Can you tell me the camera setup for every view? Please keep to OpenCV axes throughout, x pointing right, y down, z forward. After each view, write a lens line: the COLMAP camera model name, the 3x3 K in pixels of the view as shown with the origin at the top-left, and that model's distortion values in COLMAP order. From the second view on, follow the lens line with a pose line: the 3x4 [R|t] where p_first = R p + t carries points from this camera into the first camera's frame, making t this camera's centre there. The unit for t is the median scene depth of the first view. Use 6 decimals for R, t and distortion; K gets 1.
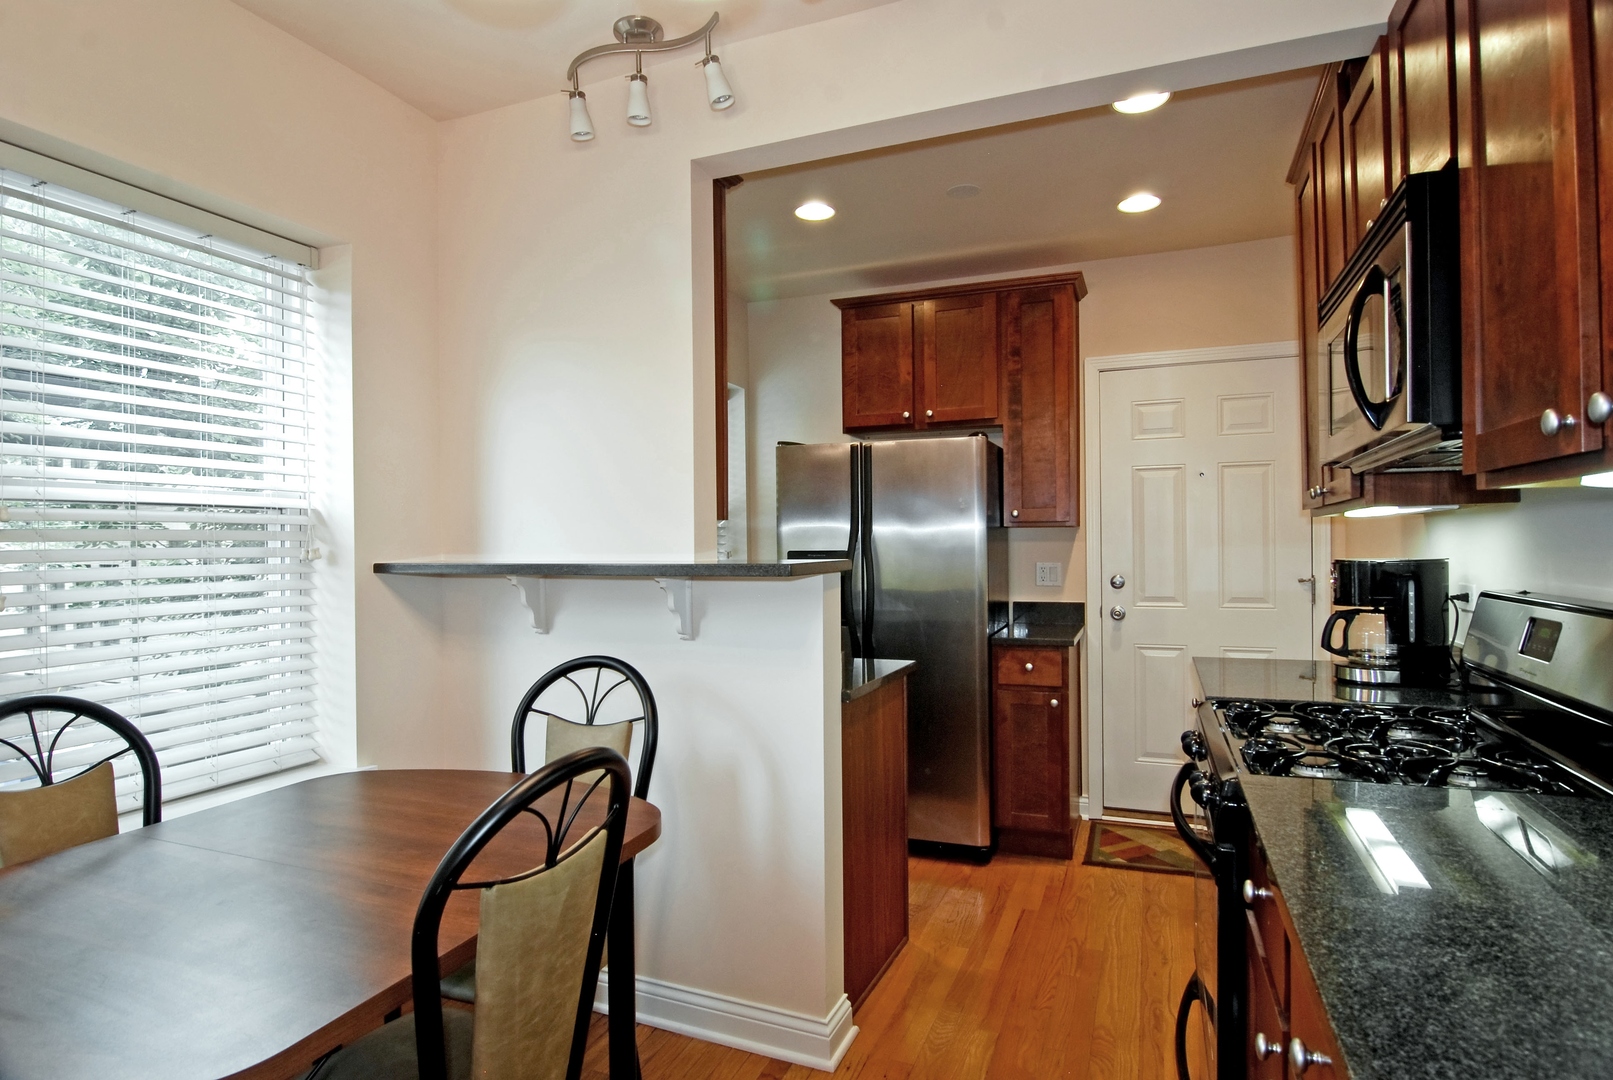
lens RADIAL K [[868.7, 0, 805.9], [0, 868.7, 539.9], [0, 0, 1]] dist [-0.006733, -0.001094]
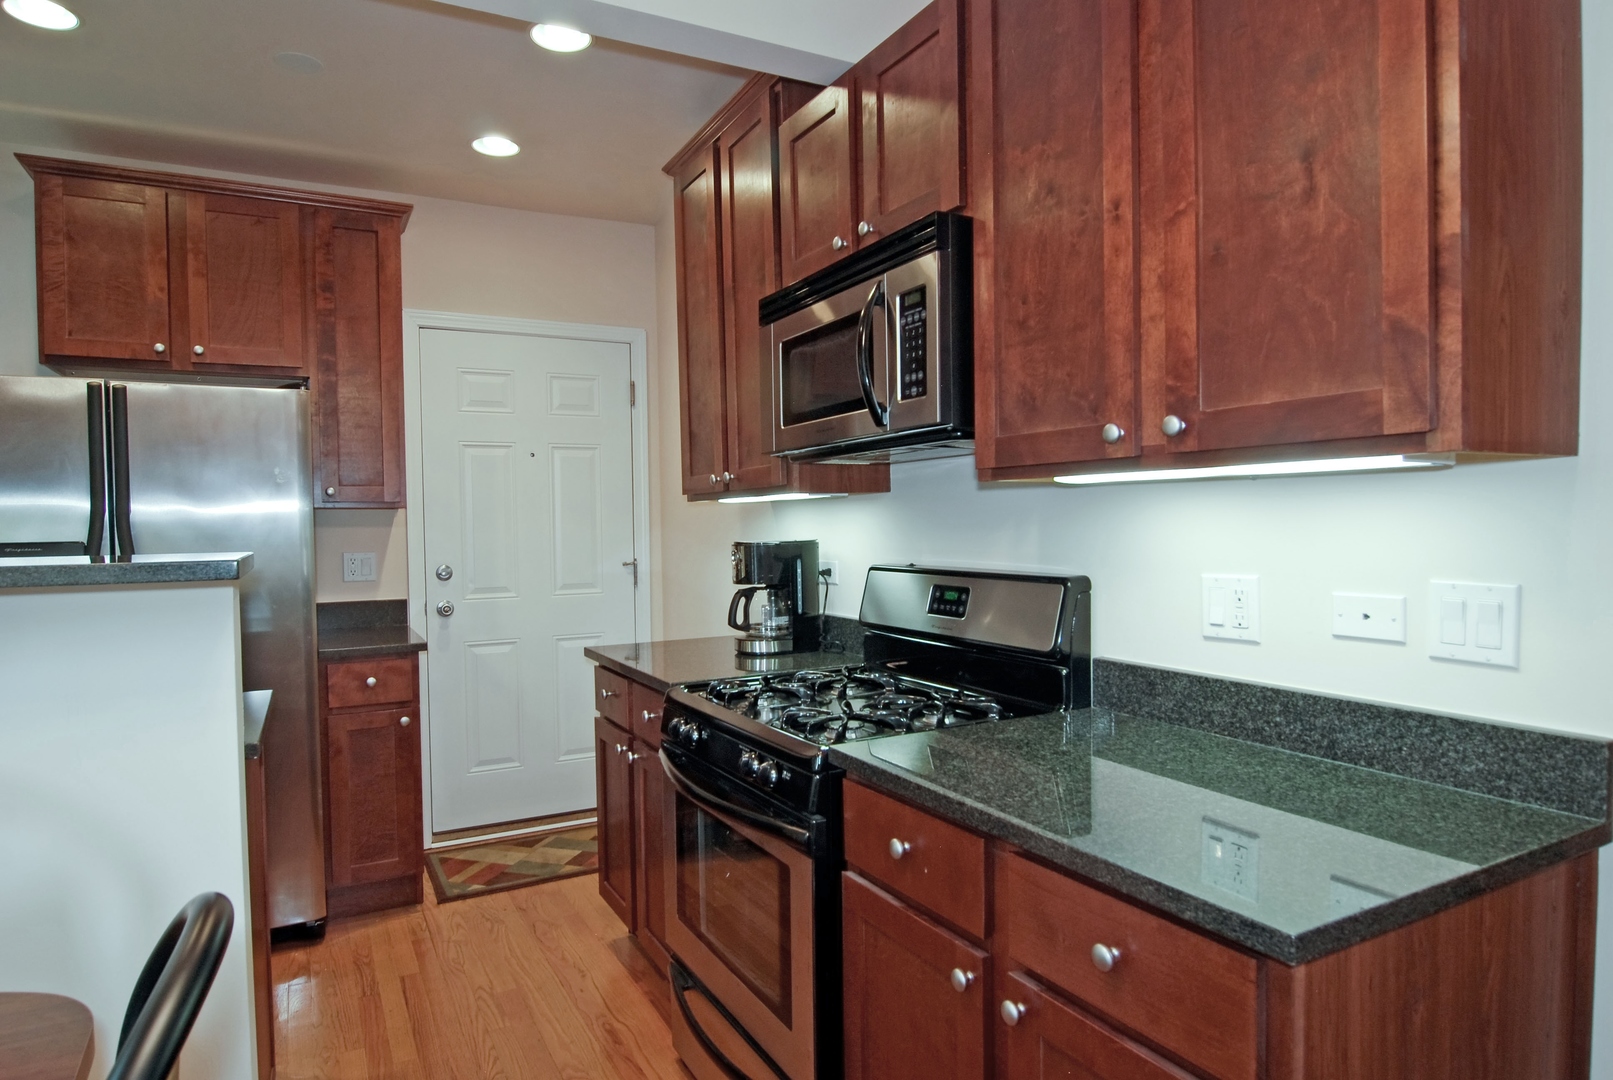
lens RADIAL K [[964.3, 0, 804.9], [0, 964.3, 538.7], [0, 0, 1]] dist [-0.002506, -0.007175]
pose [[0.646566, -0.012973, 0.762748, -0.162031], [0.003044, 0.999891, 0.014426, 0.001272], [-0.762852, -0.007006, 0.646535, 0.108944]]
